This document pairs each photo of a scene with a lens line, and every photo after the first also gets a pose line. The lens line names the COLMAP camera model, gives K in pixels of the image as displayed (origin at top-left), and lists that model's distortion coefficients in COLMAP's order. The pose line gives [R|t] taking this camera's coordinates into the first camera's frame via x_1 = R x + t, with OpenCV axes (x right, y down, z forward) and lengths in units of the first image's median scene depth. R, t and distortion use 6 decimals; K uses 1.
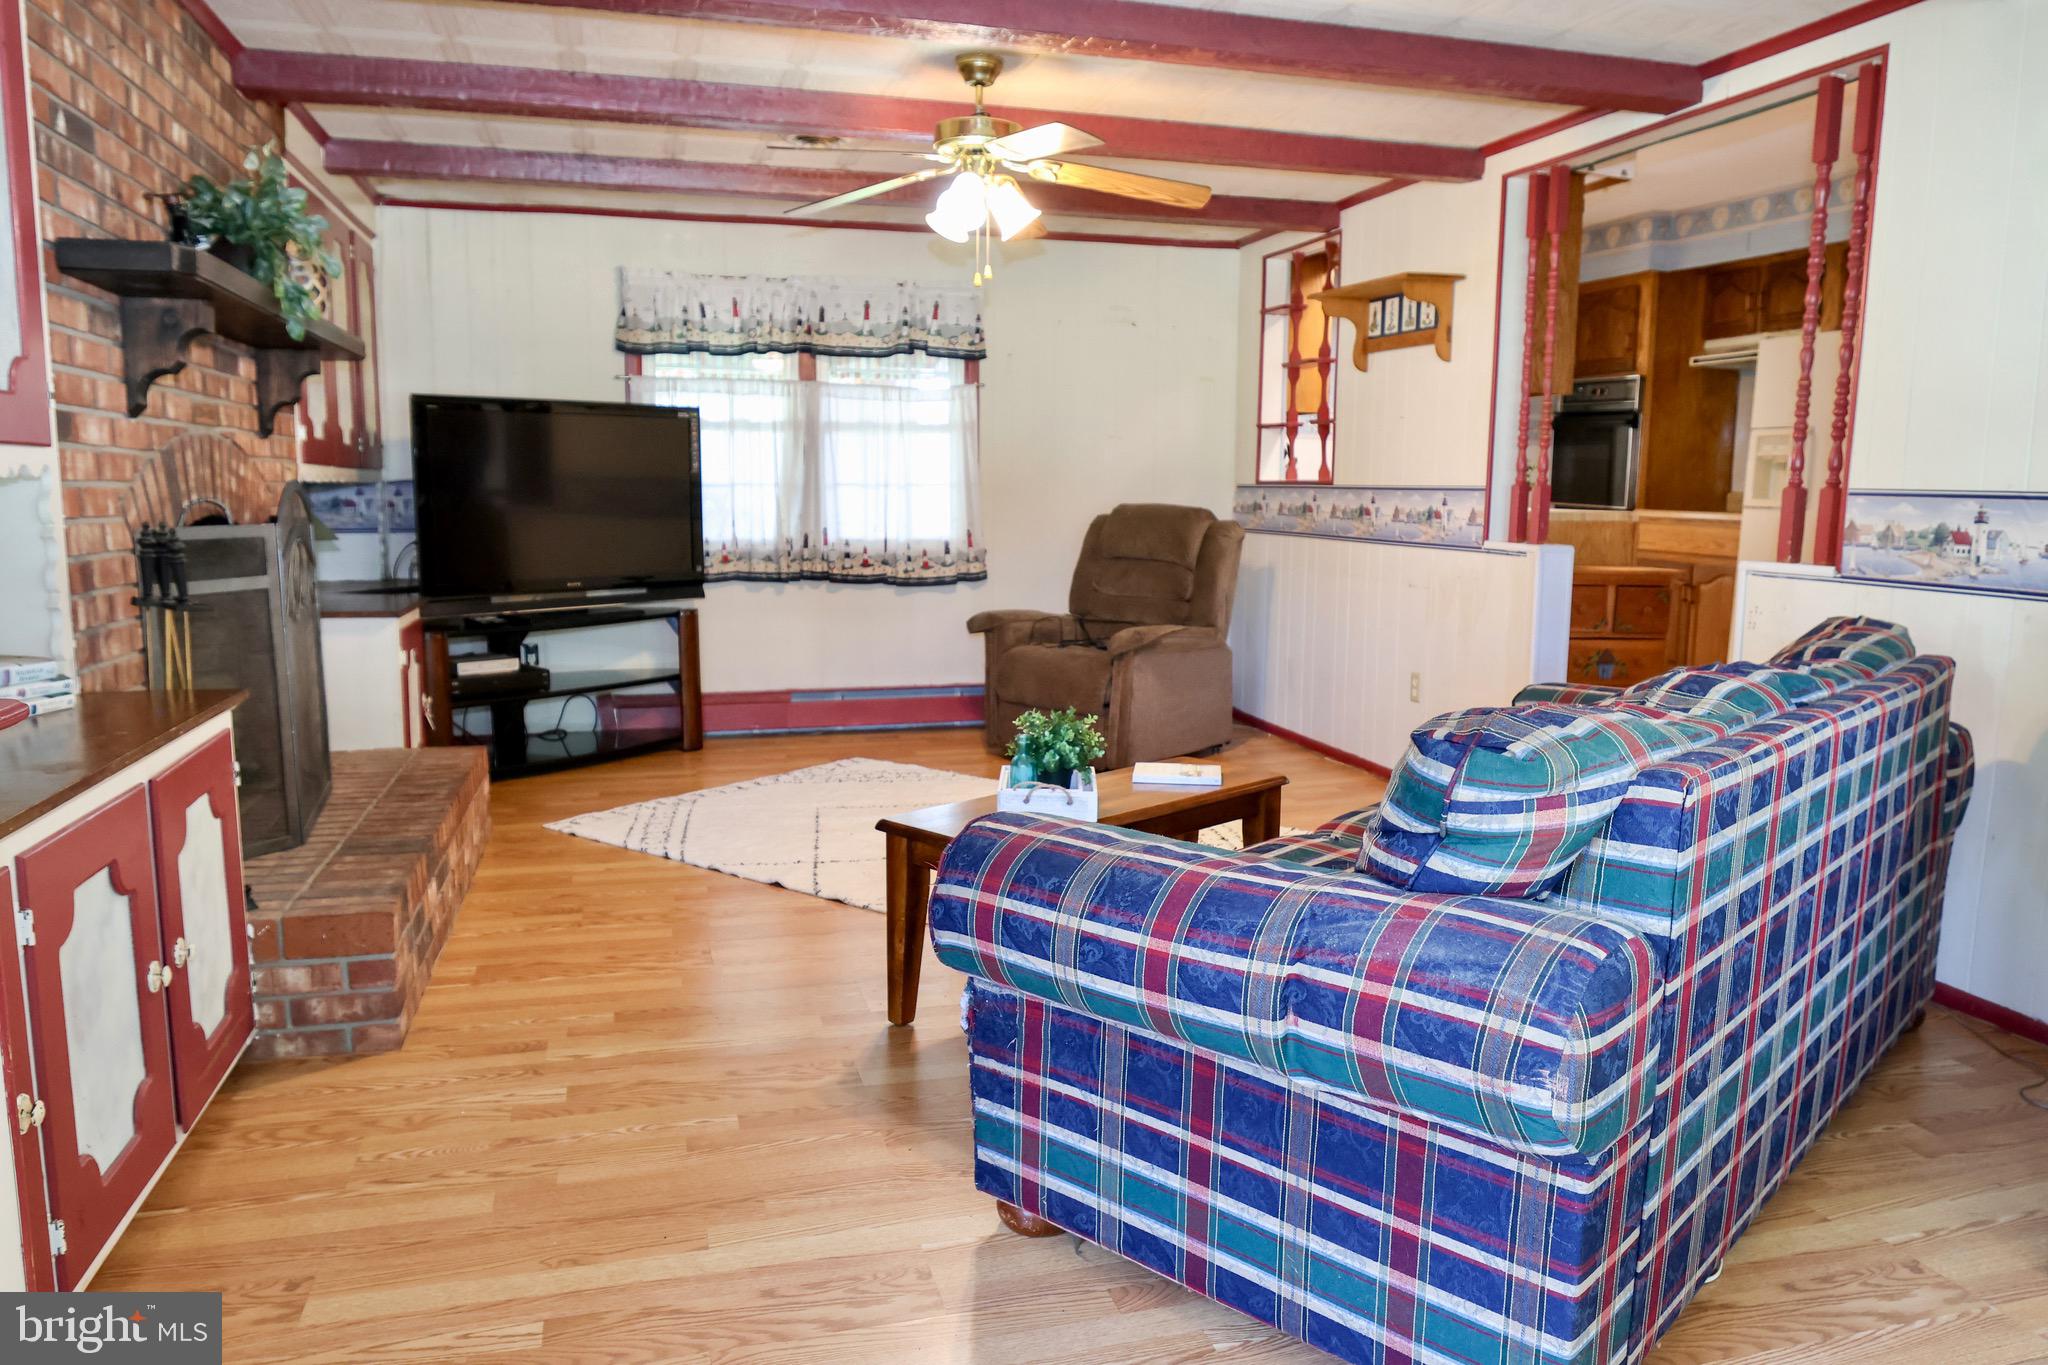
lens RADIAL K [[1408.5, 0, 1013.4], [0, 1408.5, 694.6], [0, 0, 1]] dist [-0.058270, 0.029937]
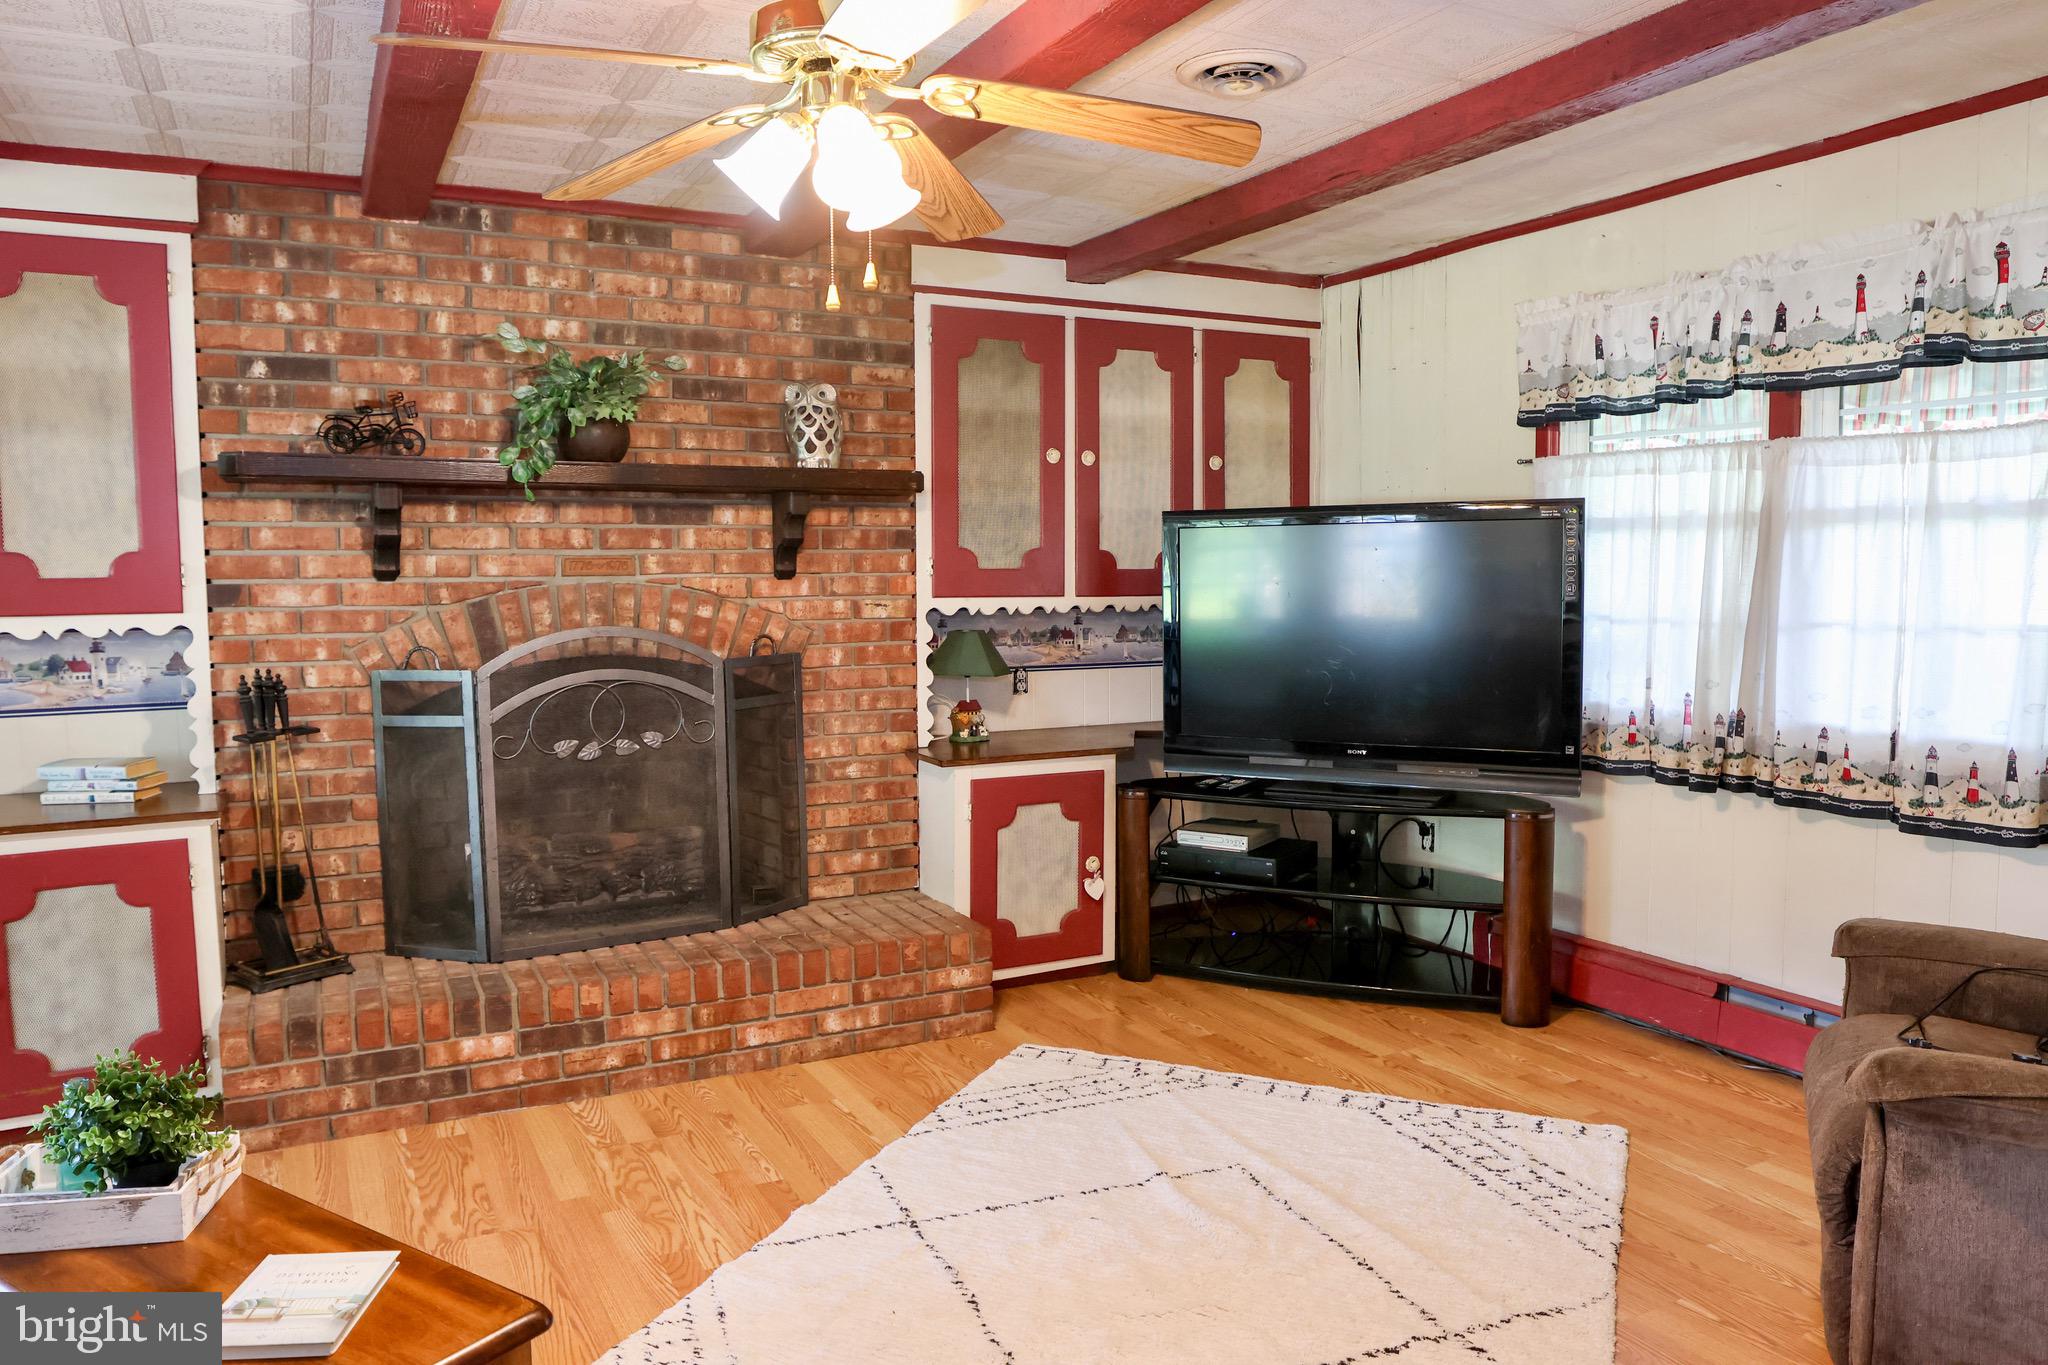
lens RADIAL K [[1408.1, 0, 1036.2], [0, 1408.1, 691.4], [0, 0, 1]] dist [-0.058702, 0.028551]
pose [[0.220820, 0.076786, -0.972287, 0.332074], [-0.132203, 0.990052, 0.048163, -0.111948], [0.966313, 0.117904, 0.228774, 0.601583]]
